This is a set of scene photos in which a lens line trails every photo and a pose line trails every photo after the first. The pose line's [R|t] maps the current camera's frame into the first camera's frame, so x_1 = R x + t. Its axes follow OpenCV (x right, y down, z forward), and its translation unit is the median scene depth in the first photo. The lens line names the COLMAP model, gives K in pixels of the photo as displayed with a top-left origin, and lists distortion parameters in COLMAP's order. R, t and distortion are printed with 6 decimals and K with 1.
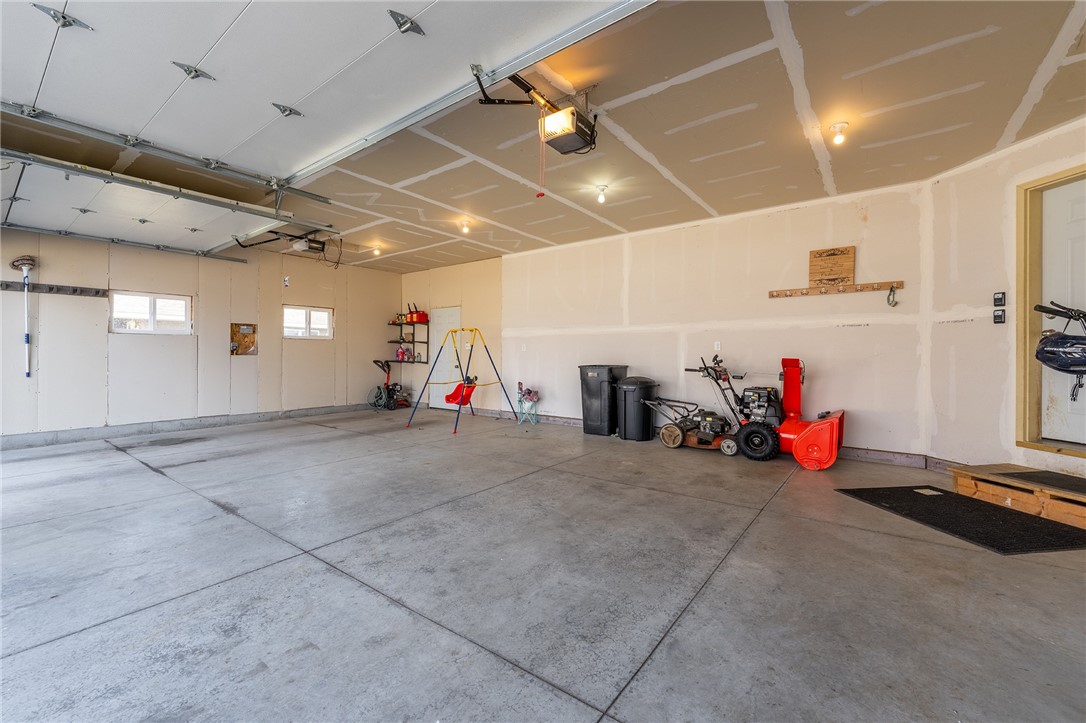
lens RADIAL K [[440.8, 0, 549.9], [0, 440.8, 354.6], [0, 0, 1]] dist [-0.001235, 0.000906]
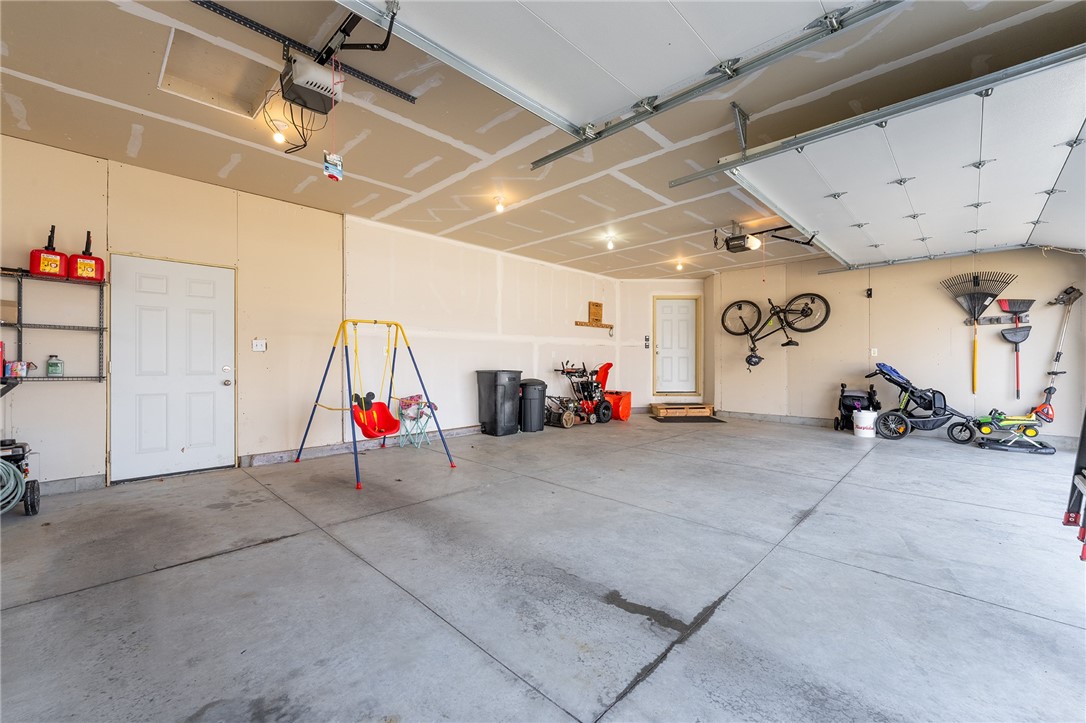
lens RADIAL K [[440.8, 0, 548.8], [0, 440.8, 363.7], [0, 0, 1]] dist [-0.001235, 0.000906]
pose [[0.121885, -0.006440, 0.992523, -1.108963], [-0.001545, 0.999977, 0.006678, 0.000720], [-0.992543, -0.002348, 0.121872, 0.901389]]
